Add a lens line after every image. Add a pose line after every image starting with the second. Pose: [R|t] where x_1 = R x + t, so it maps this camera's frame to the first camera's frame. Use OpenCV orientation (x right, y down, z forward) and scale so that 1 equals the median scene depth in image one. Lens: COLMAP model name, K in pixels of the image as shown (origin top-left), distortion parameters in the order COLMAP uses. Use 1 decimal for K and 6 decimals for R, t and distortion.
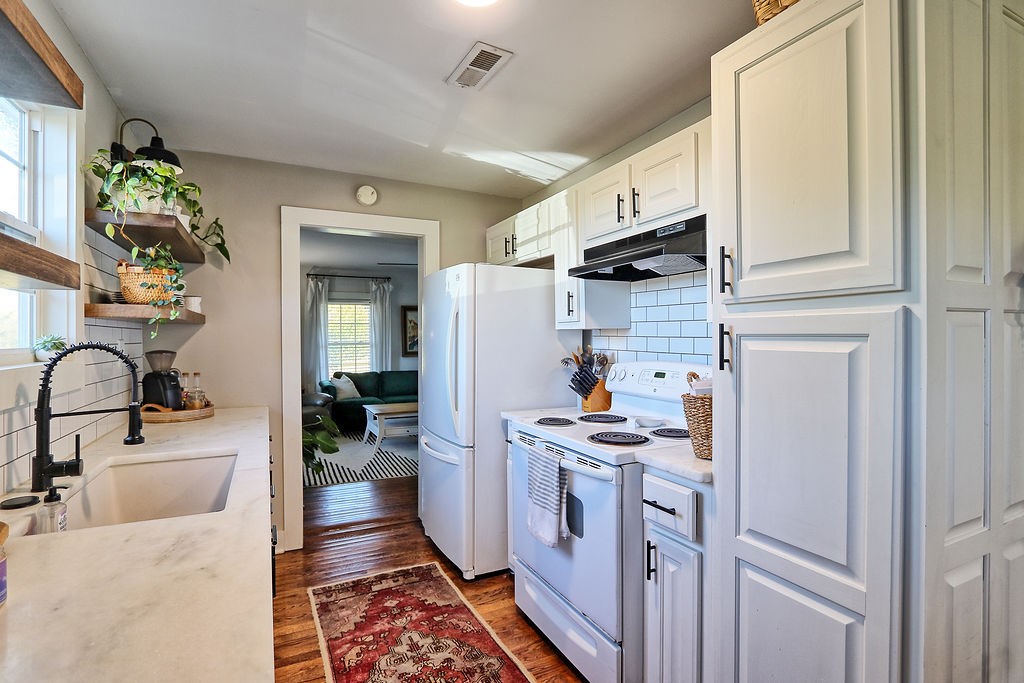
lens RADIAL K [[483.0, 0, 498.1], [0, 483.0, 340.4], [0, 0, 1]] dist [-0.005699, -0.001018]
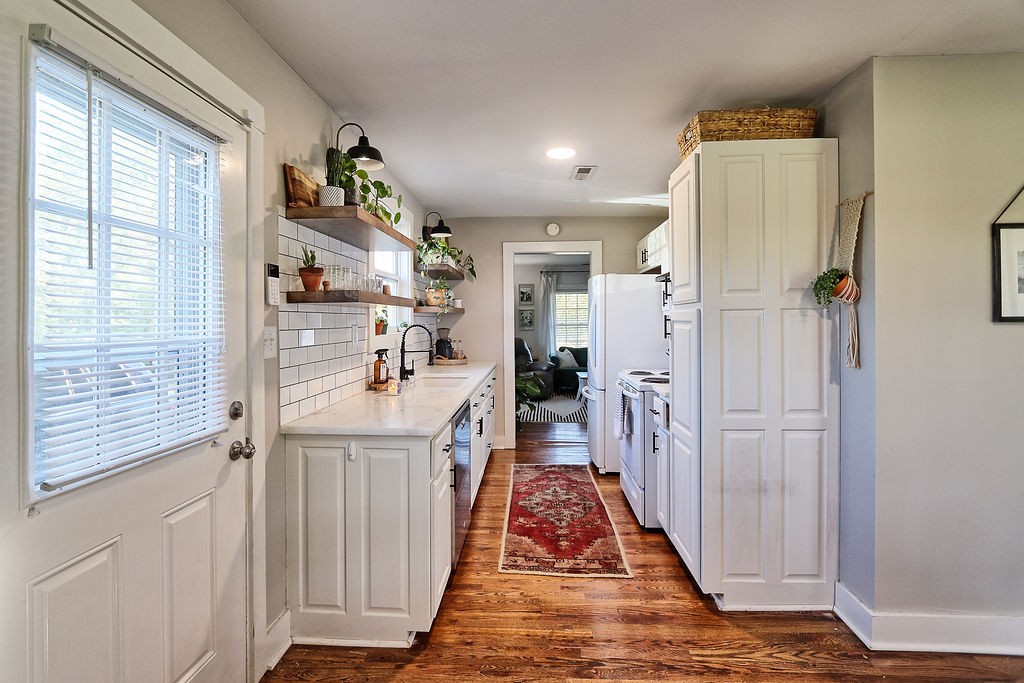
lens RADIAL K [[486.0, 0, 499.2], [0, 486.0, 319.2], [0, 0, 1]] dist [-0.004829, -0.000703]
pose [[0.868076, -0.003687, -0.496418, 0.476480], [0.001455, 0.999987, -0.004883, -0.005108], [0.496430, 0.003517, 0.868070, -0.599032]]
